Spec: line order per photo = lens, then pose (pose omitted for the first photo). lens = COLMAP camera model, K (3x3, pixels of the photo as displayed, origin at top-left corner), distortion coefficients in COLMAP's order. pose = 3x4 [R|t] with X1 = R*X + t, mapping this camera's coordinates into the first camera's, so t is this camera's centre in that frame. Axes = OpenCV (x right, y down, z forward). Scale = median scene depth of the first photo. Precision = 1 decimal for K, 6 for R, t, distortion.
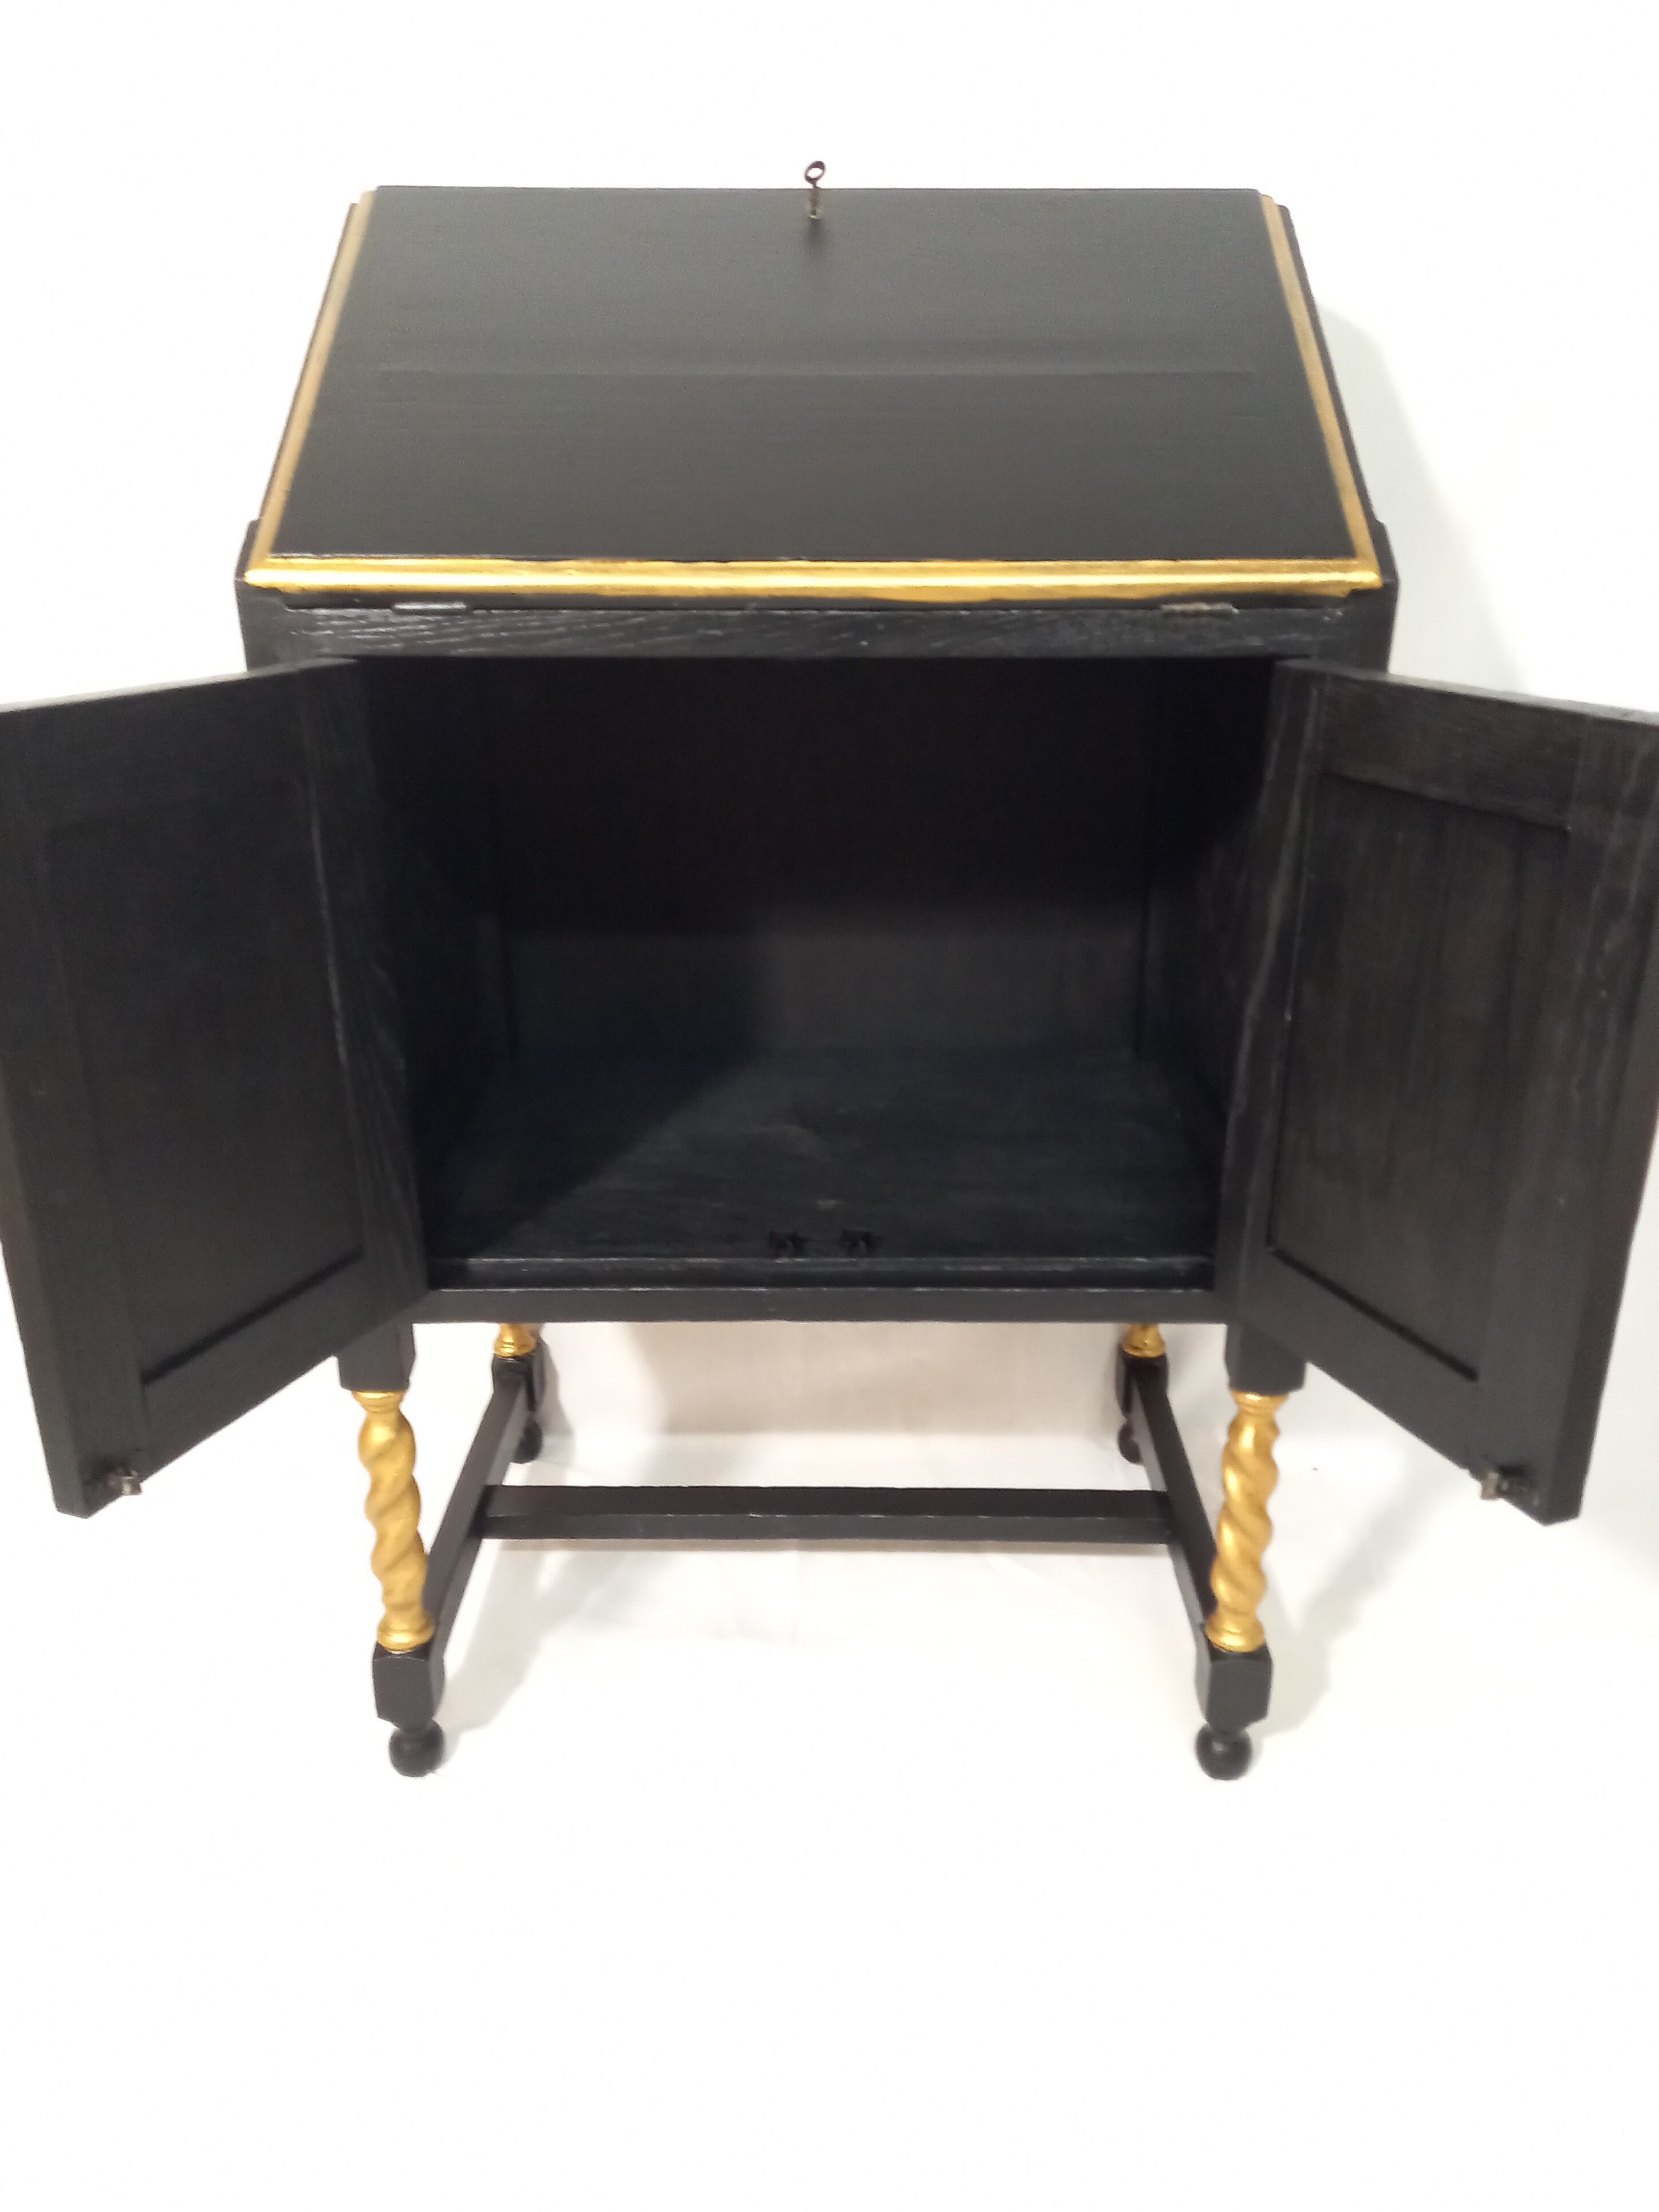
lens RADIAL K [[1620.5, 0, 829.5], [0, 1620.5, 1106.0], [0, 0, 1]] dist [0.037552, -0.004391]
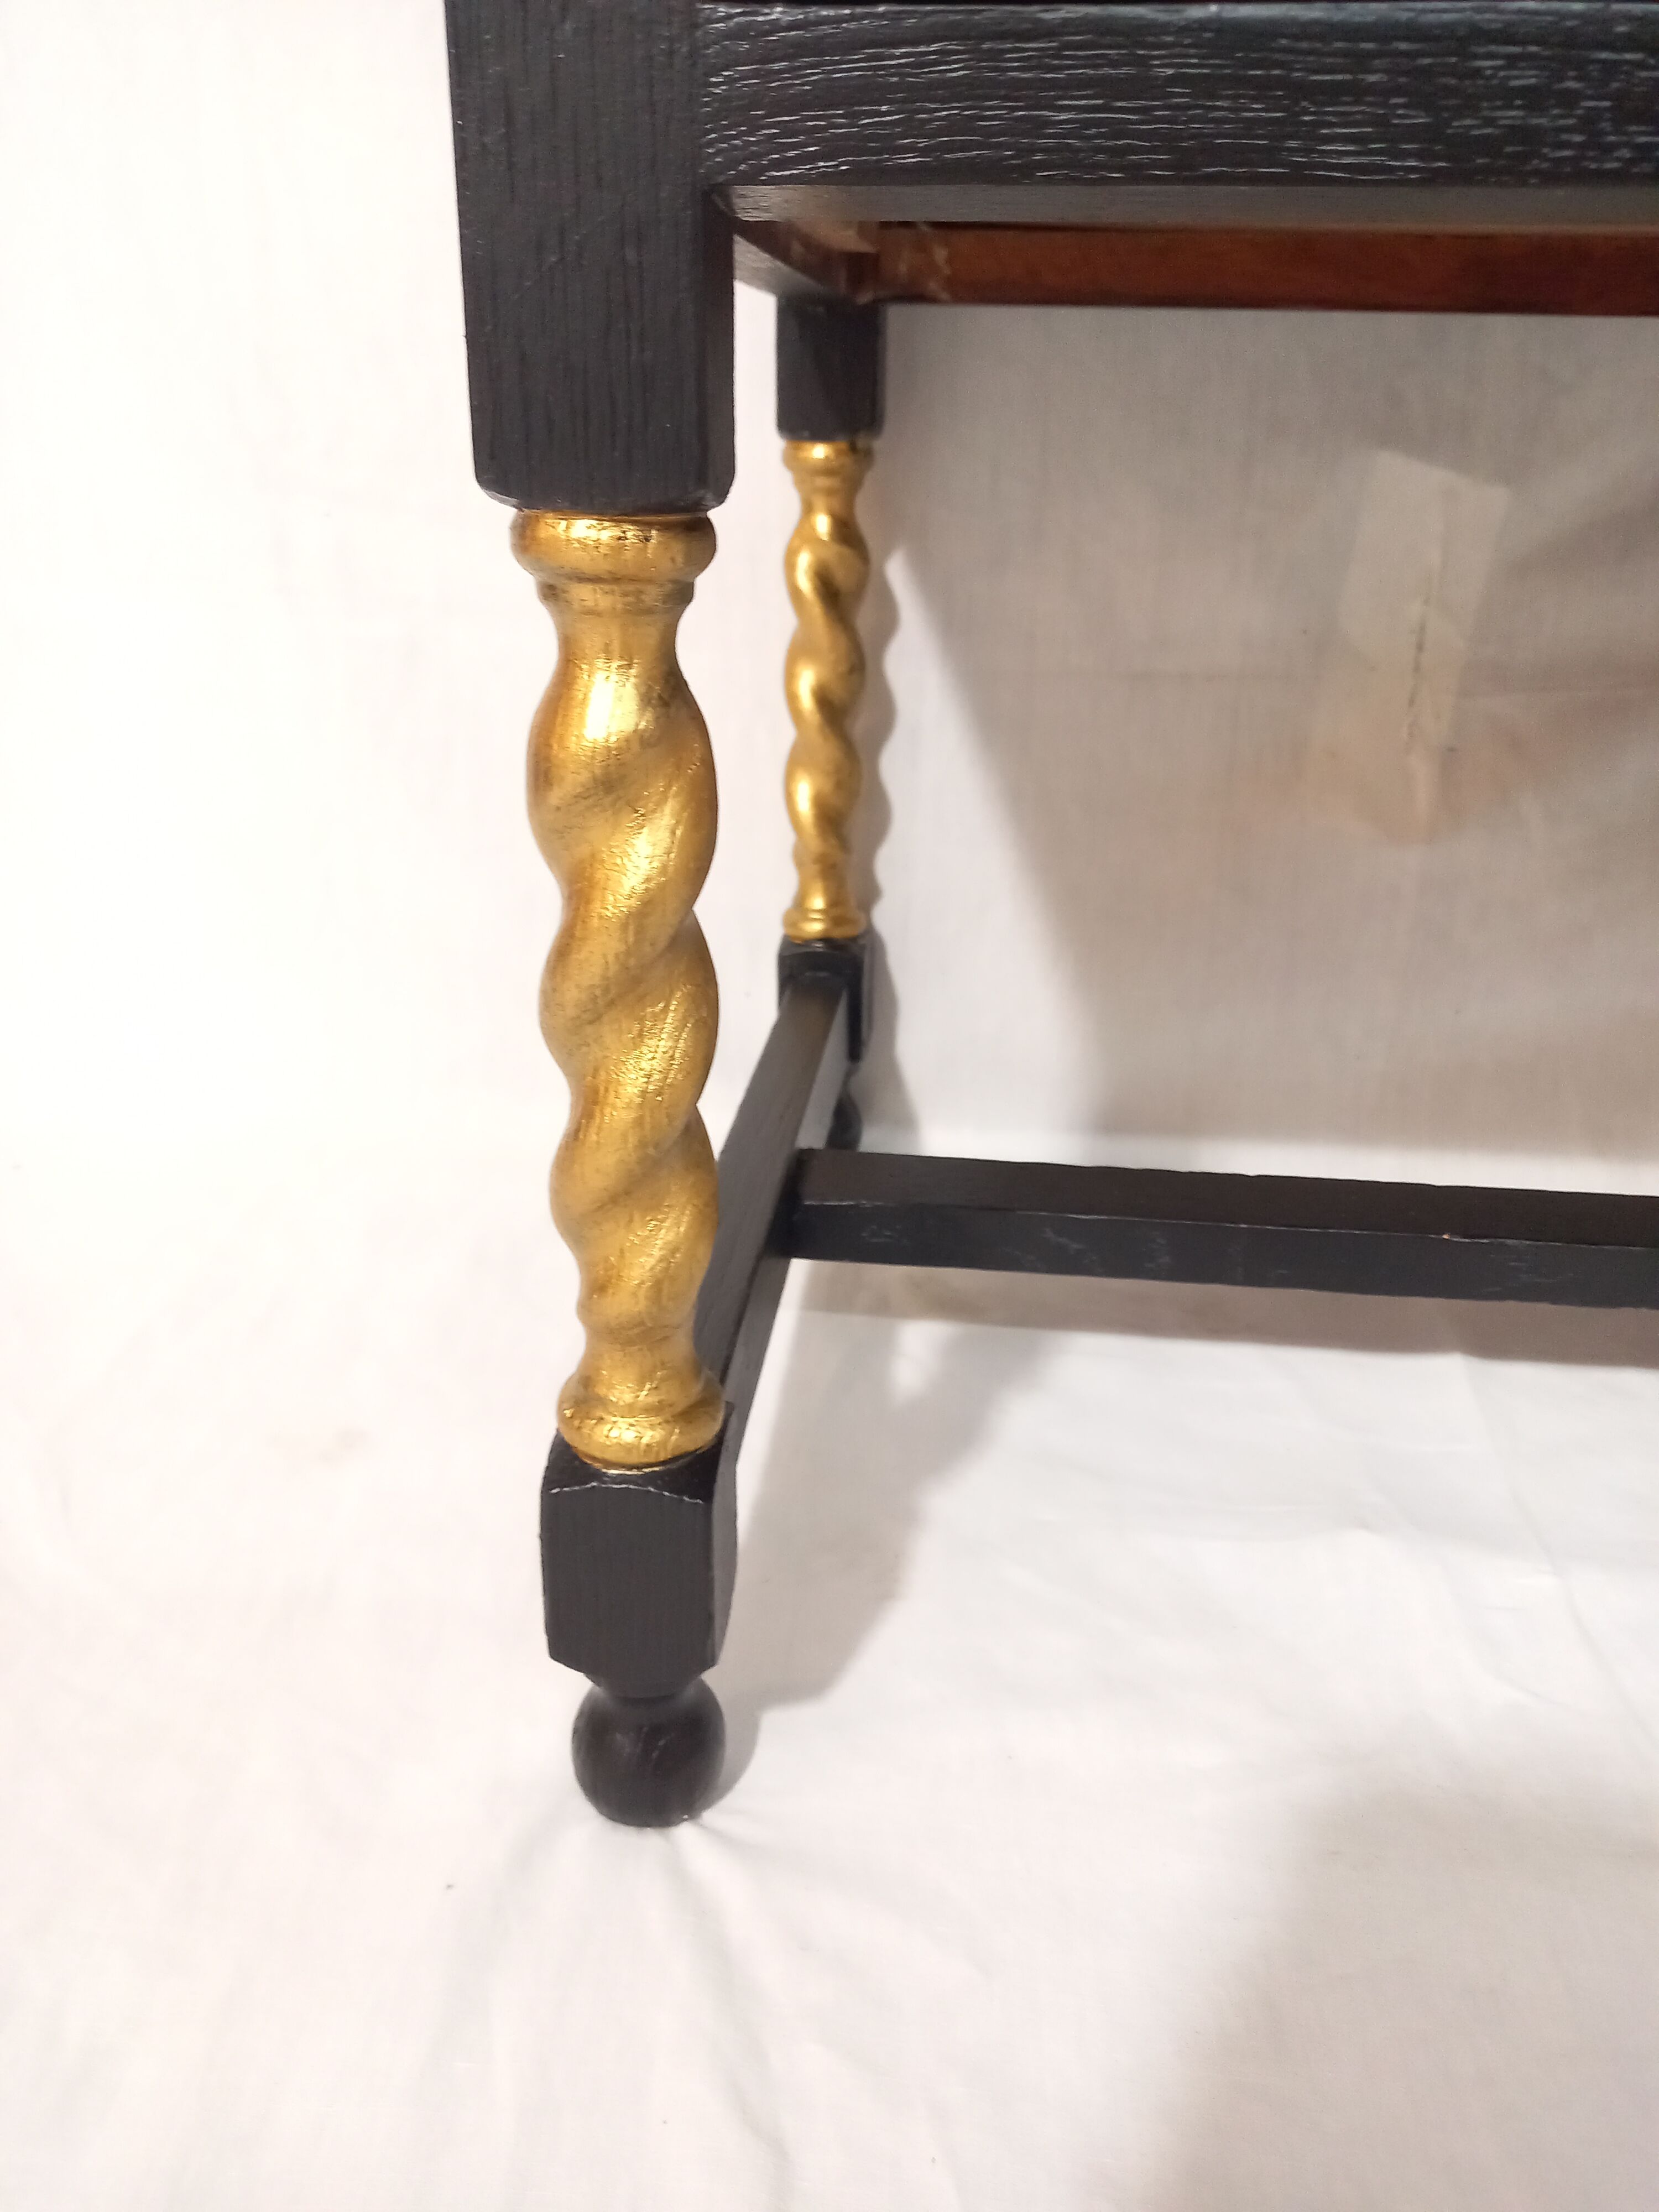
lens RADIAL K [[1620.4, 0, 829.5], [0, 1620.4, 1106.0], [0, 0, 1]] dist [0.037552, -0.004391]
pose [[0.995375, 0.046821, -0.083883, -0.193446], [-0.044077, 0.998440, 0.034262, 0.242084], [0.085357, -0.030406, 0.995886, 0.662186]]
